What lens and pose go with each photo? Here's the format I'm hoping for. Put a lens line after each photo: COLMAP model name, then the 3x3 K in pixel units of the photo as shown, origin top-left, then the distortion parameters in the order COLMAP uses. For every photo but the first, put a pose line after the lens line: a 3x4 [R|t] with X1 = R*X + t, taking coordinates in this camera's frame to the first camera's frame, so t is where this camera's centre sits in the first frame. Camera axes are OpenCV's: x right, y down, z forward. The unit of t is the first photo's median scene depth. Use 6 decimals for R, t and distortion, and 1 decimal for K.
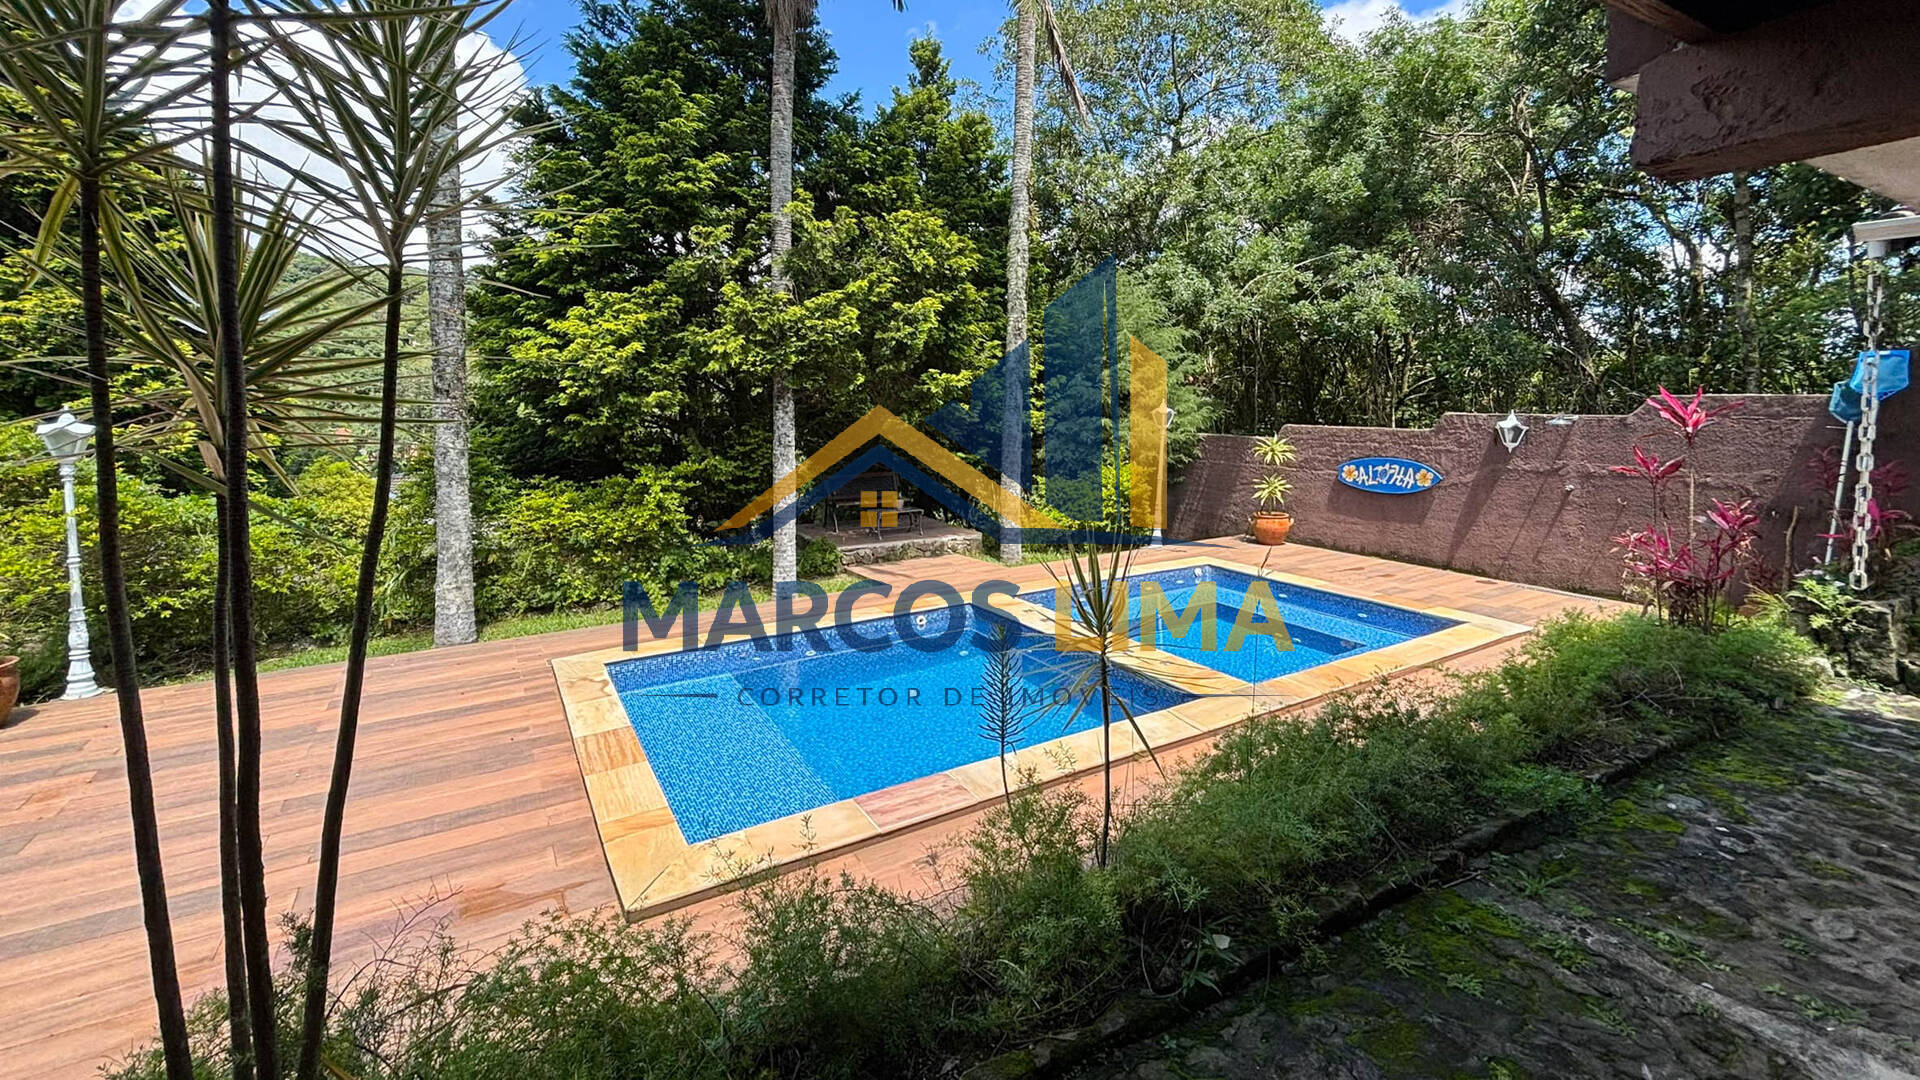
lens RADIAL K [[779.9, 0, 917.8], [0, 779.9, 489.9], [0, 0, 1]] dist [-0.007618, 0.001559]
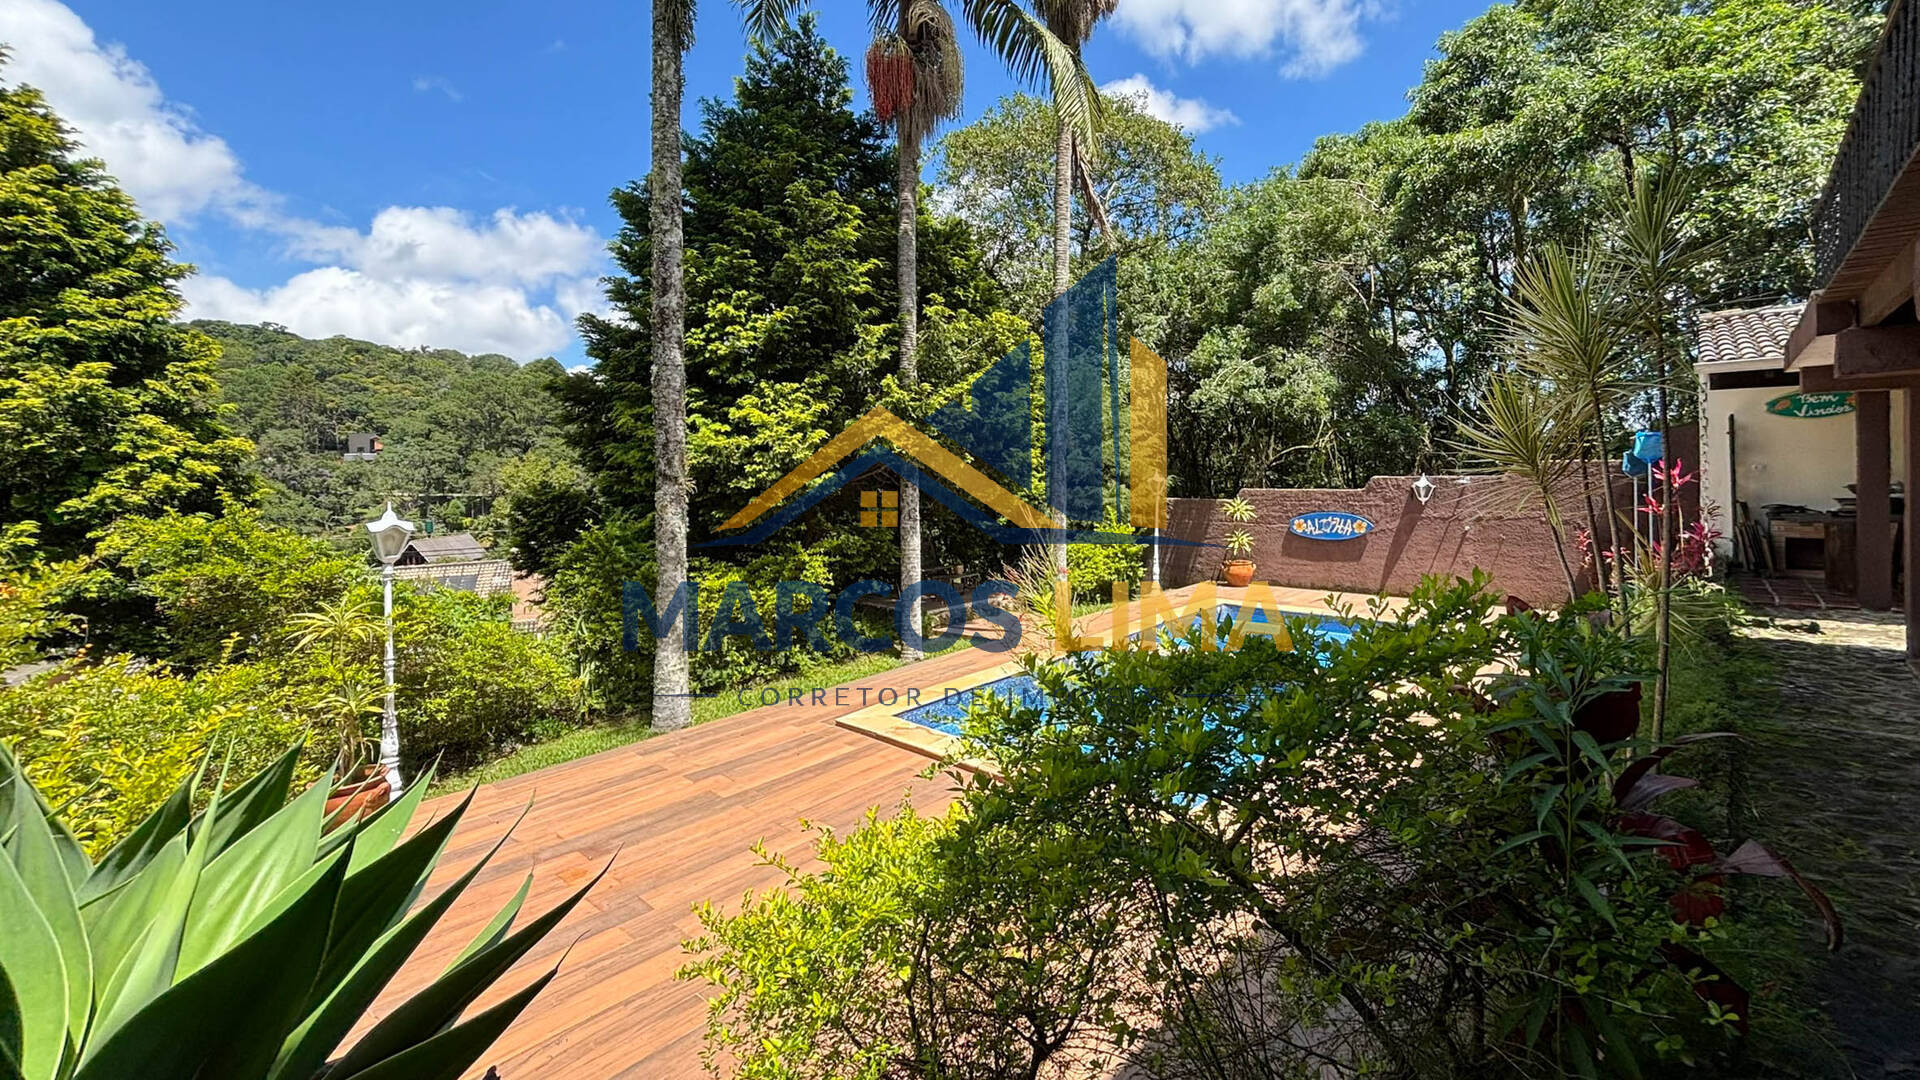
lens RADIAL K [[779.9, 0, 975.2], [0, 779.9, 529.9], [0, 0, 1]] dist [-0.007618, 0.001559]
pose [[0.957009, -0.041390, 0.287089, -0.360471], [0.052573, 0.998125, -0.031348, -0.002952], [-0.285253, 0.045093, 0.957391, -0.073271]]
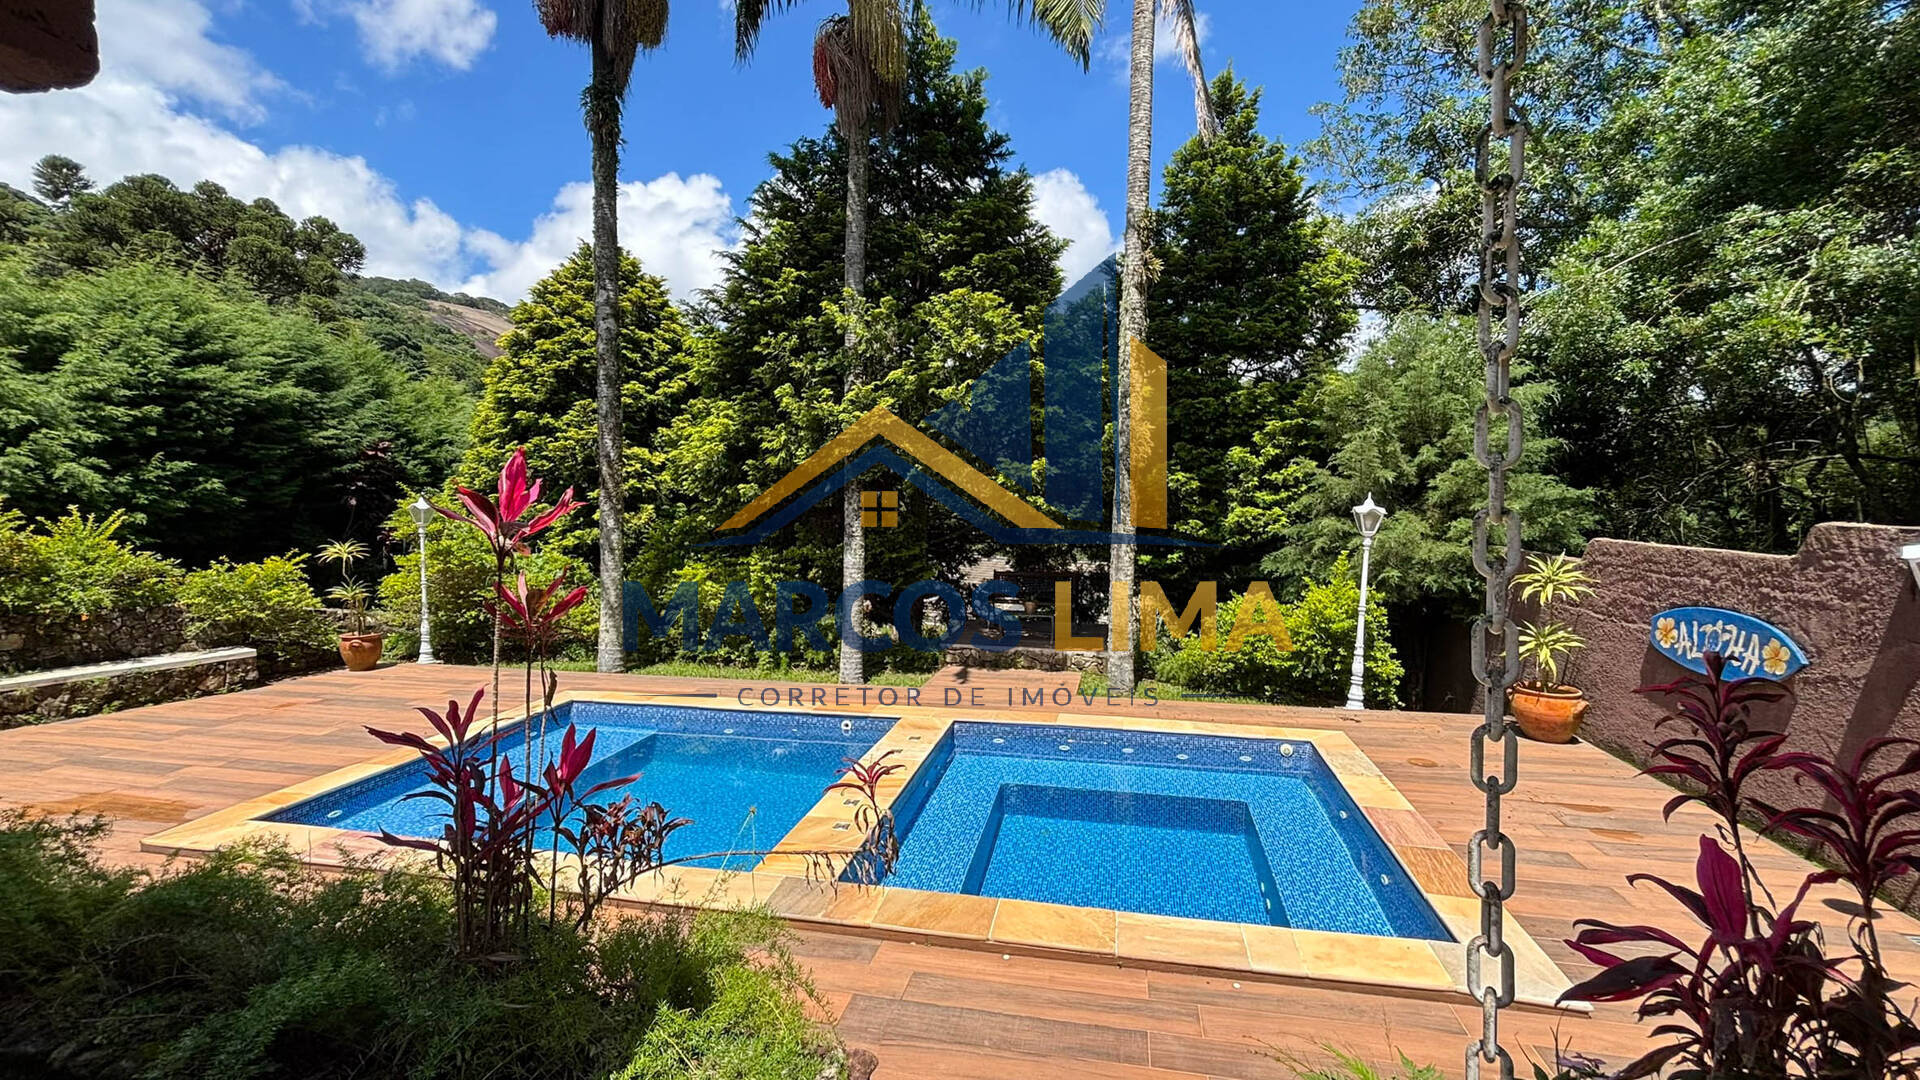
lens RADIAL K [[779.9, 0, 957.1], [0, 779.9, 547.6], [0, 0, 1]] dist [-0.007618, 0.001559]
pose [[0.752350, 0.051294, -0.656763, 0.606549], [-0.081773, 0.996525, -0.015845, -0.035410], [0.653668, 0.065626, 0.753930, 0.314254]]
